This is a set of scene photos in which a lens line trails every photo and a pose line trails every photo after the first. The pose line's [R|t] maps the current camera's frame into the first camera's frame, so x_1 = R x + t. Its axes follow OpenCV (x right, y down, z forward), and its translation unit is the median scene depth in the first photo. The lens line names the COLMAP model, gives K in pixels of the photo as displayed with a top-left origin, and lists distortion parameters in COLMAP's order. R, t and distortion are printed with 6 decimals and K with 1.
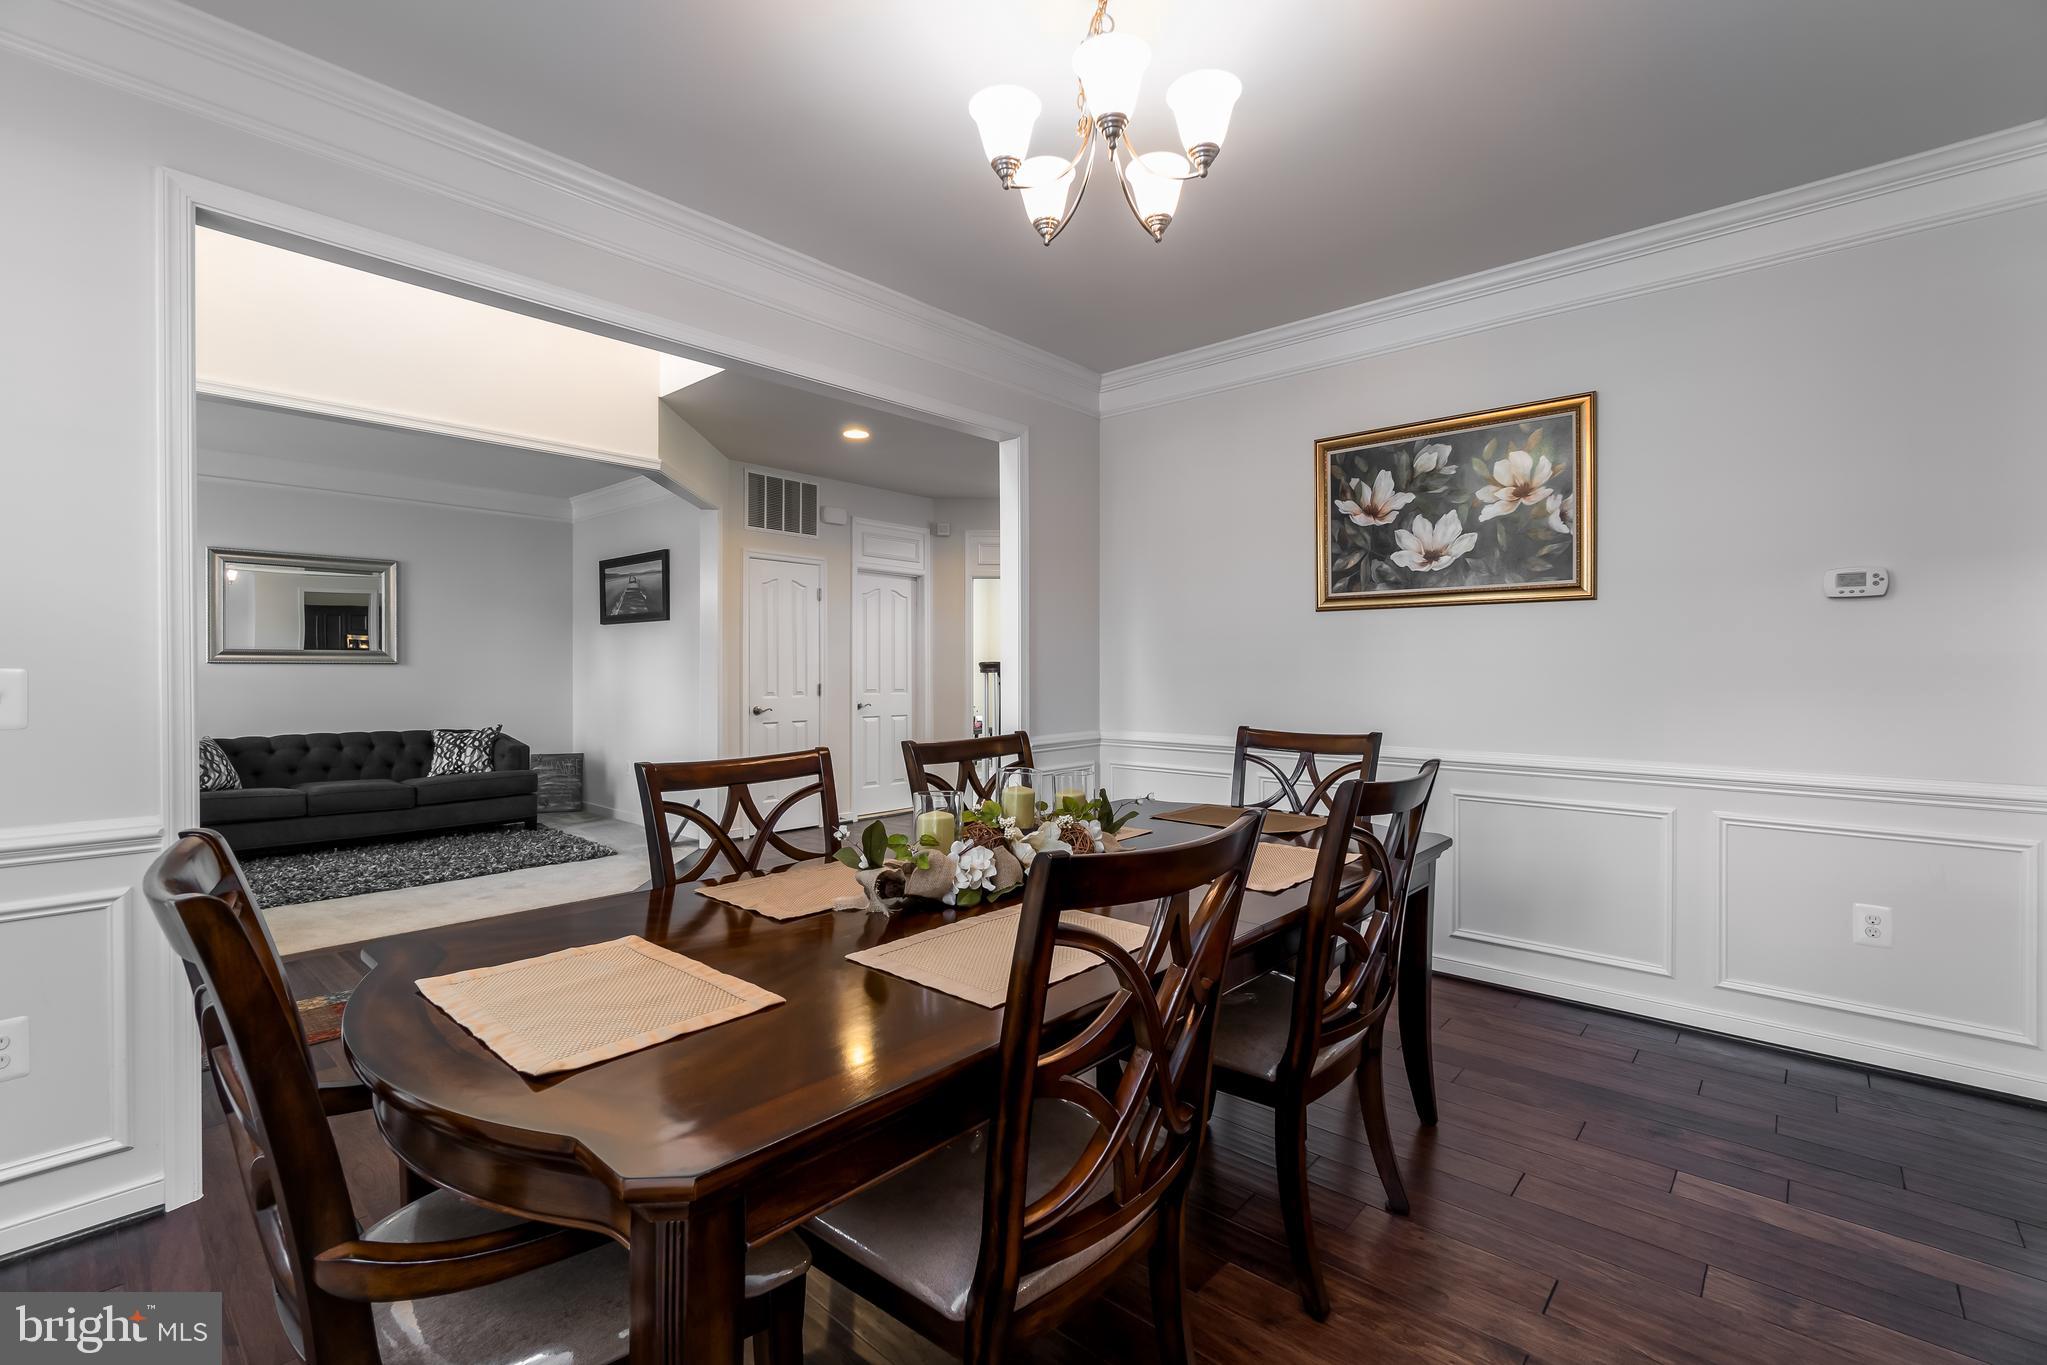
lens RADIAL K [[890.7, 0, 1014.3], [0, 890.7, 670.9], [0, 0, 1]] dist [-0.002196, 0.000636]
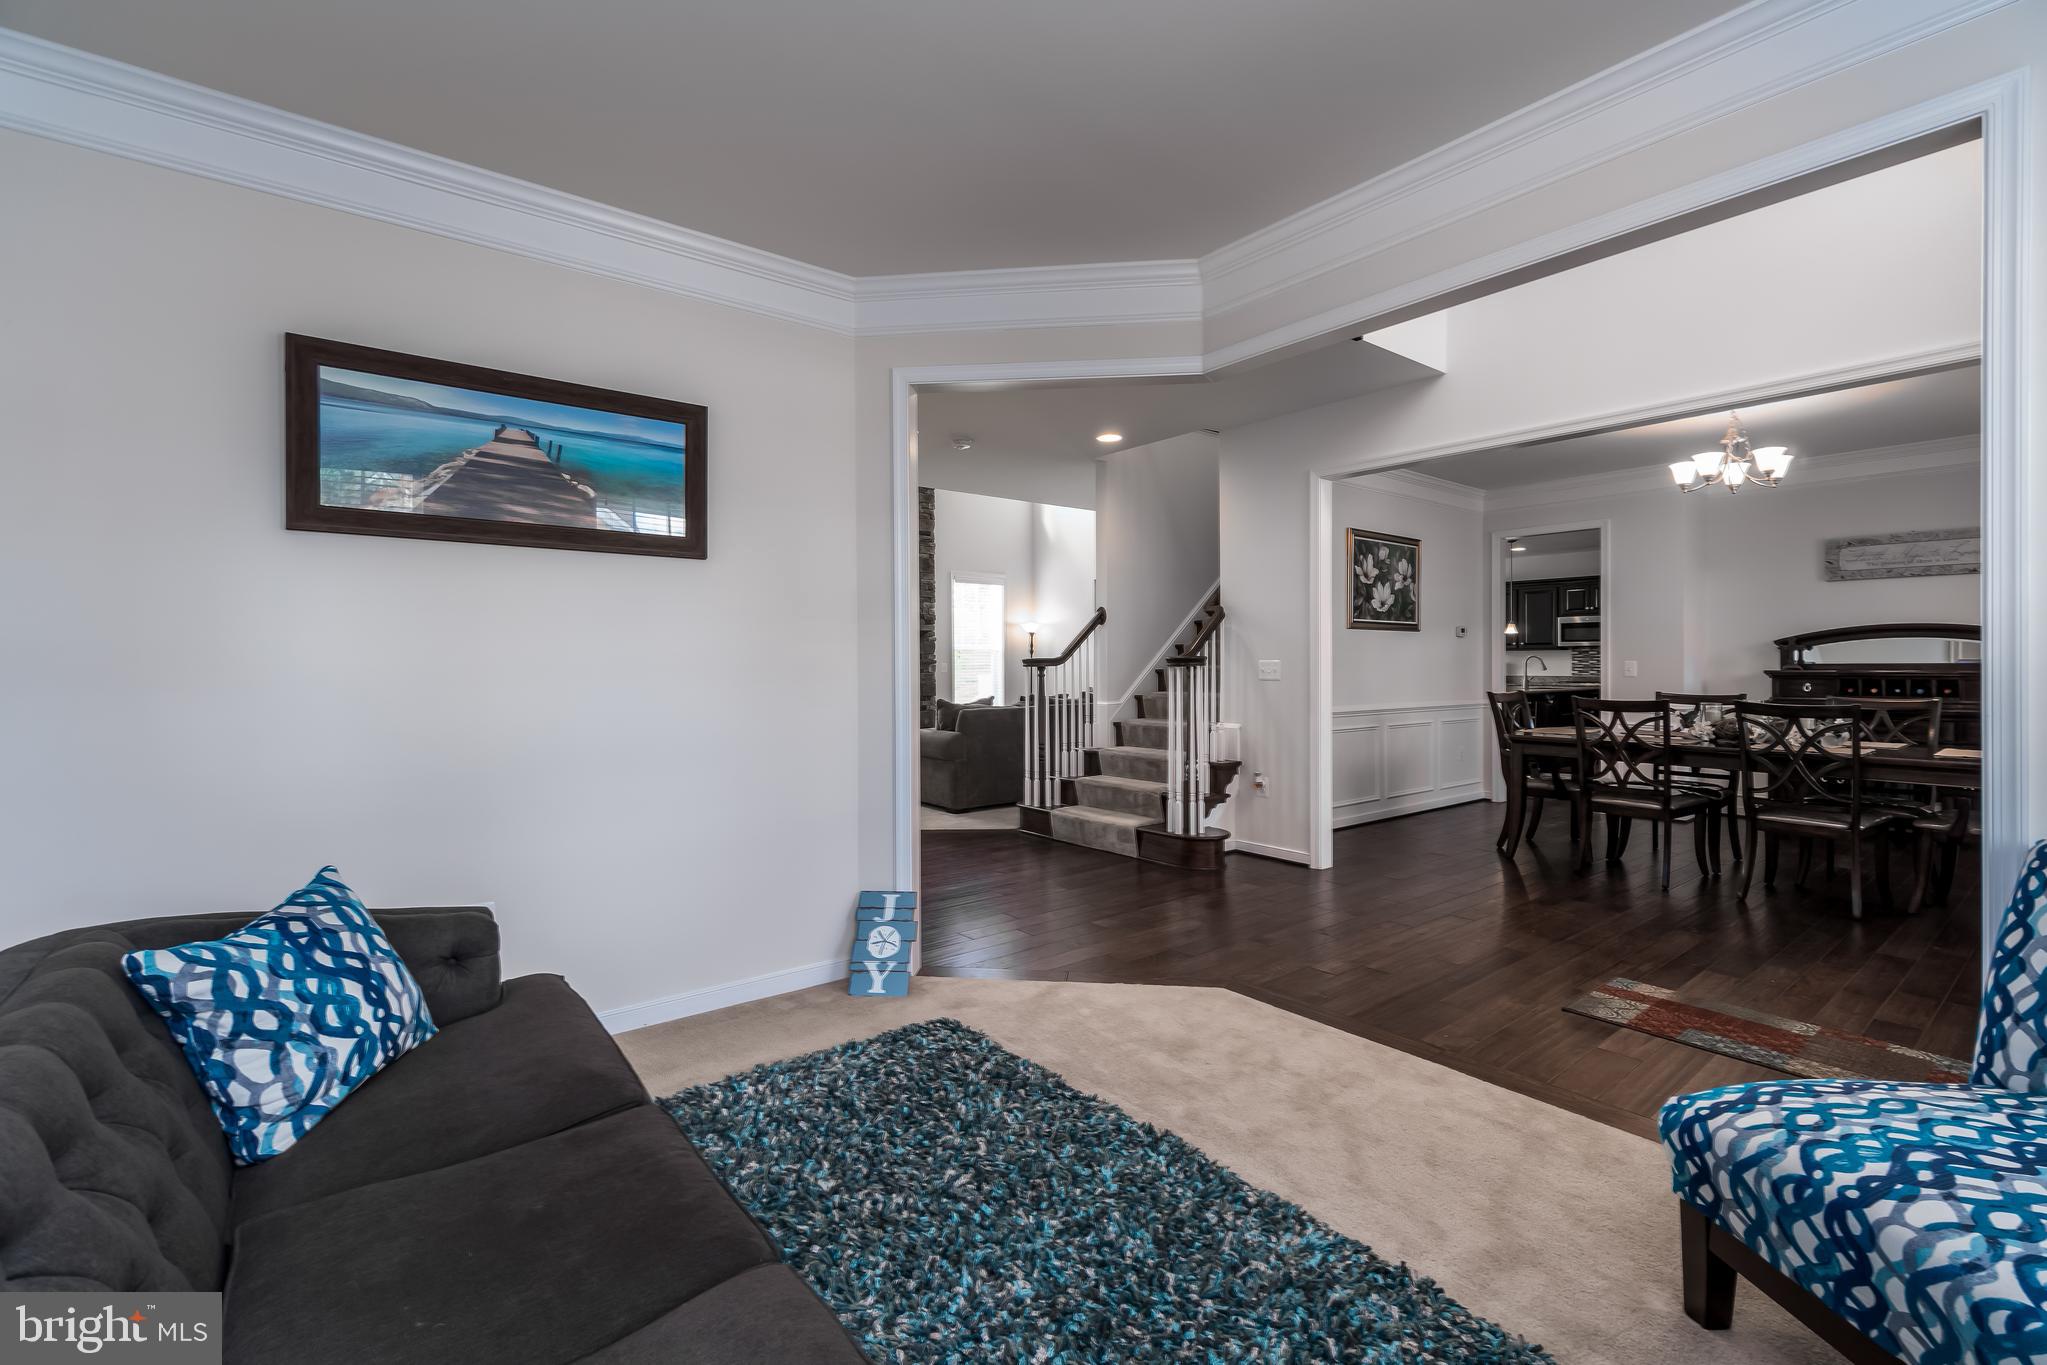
lens RADIAL K [[890.7, 0, 1014.3], [0, 890.7, 670.9], [0, 0, 1]] dist [-0.002196, 0.000636]
pose [[0.172404, -0.006354, 0.985006, -1.550911], [0.007632, 0.999958, 0.005115, 0.000539], [-0.984997, 0.006636, 0.172445, 1.434115]]
